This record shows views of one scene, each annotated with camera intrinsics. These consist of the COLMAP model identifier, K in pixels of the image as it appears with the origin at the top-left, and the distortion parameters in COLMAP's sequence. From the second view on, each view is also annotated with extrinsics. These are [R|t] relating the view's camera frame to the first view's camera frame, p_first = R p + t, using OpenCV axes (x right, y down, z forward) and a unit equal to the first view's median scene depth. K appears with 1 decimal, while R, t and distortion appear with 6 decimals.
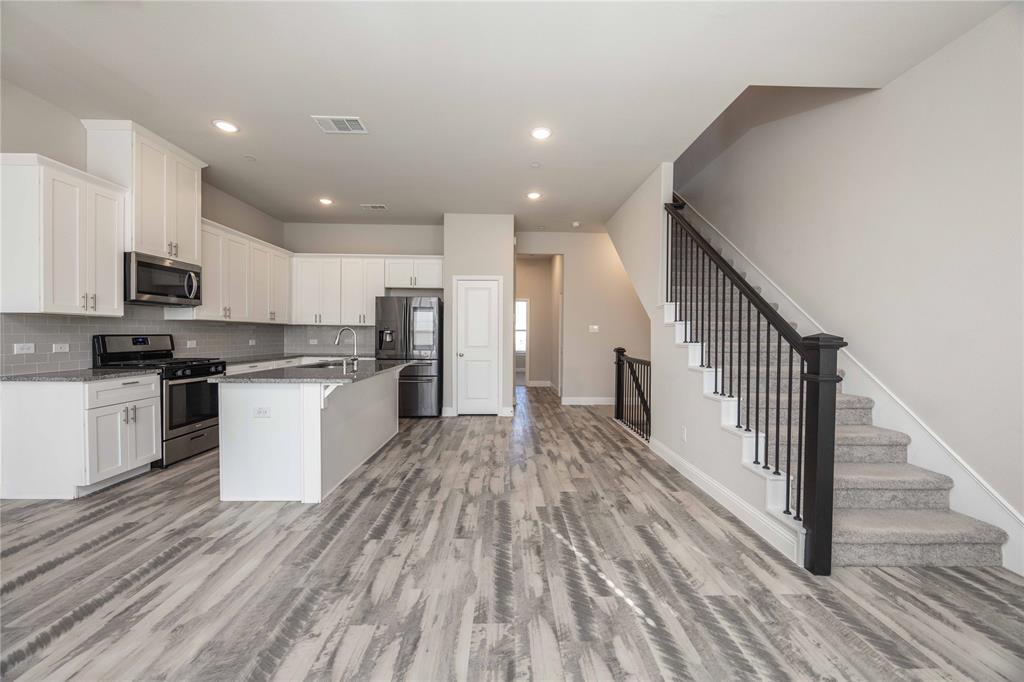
lens RADIAL K [[389.6, 0, 511.8], [0, 389.6, 337.7], [0, 0, 1]] dist [-0.001277, -0.000265]
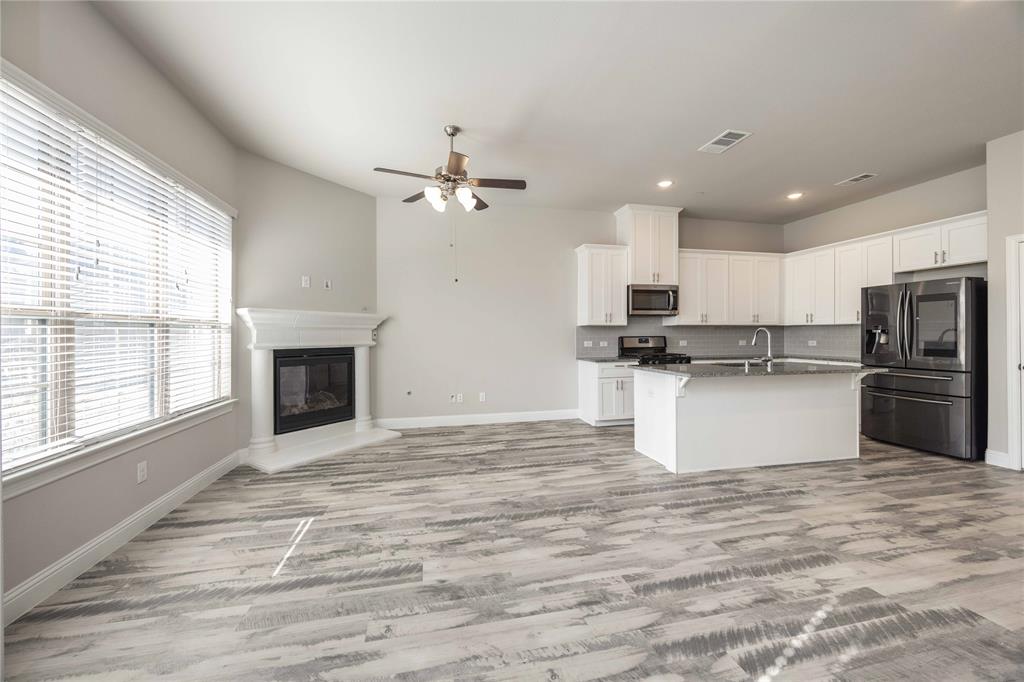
lens RADIAL K [[389.6, 0, 511.8], [0, 389.6, 337.7], [0, 0, 1]] dist [-0.001277, -0.000265]
pose [[0.197243, -0.001144, -0.980354, 0.557108], [-0.002764, 0.999995, -0.001723, 0.001433], [0.980351, 0.003049, 0.197238, 0.236166]]
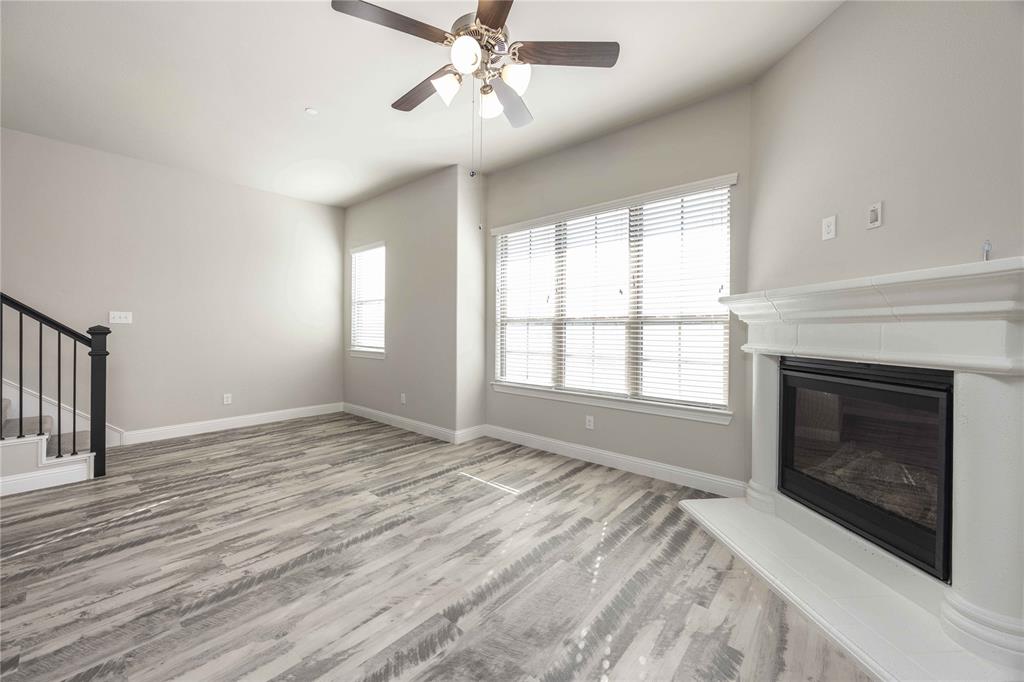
lens RADIAL K [[395.5, 0, 505.5], [0, 395.5, 331.7], [0, 0, 1]] dist [-0.001400, -0.000382]
pose [[-0.735820, -0.016499, 0.676976, -1.030851], [-0.006644, 0.999831, 0.017147, -0.017443], [-0.677144, 0.008119, -0.735806, 0.716061]]
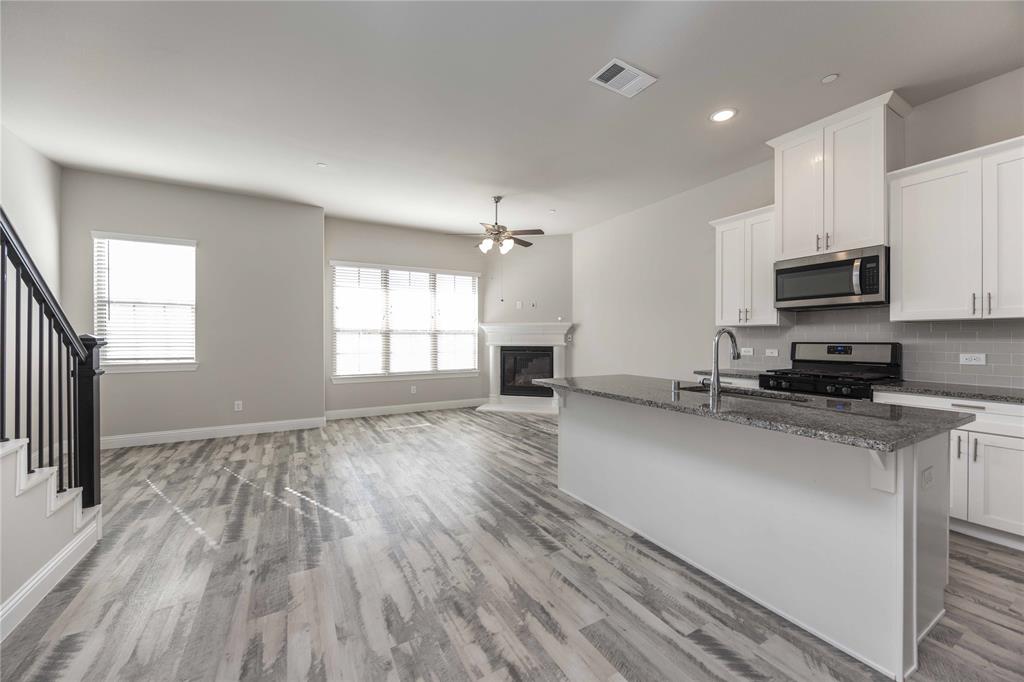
lens RADIAL K [[389.6, 0, 511.8], [0, 389.6, 337.7], [0, 0, 1]] dist [-0.001277, -0.000265]
pose [[-0.877686, -0.010096, -0.479130, 0.159086], [-0.012874, 0.999914, 0.002515, -0.014412], [0.479063, 0.008375, -0.877740, 1.777904]]
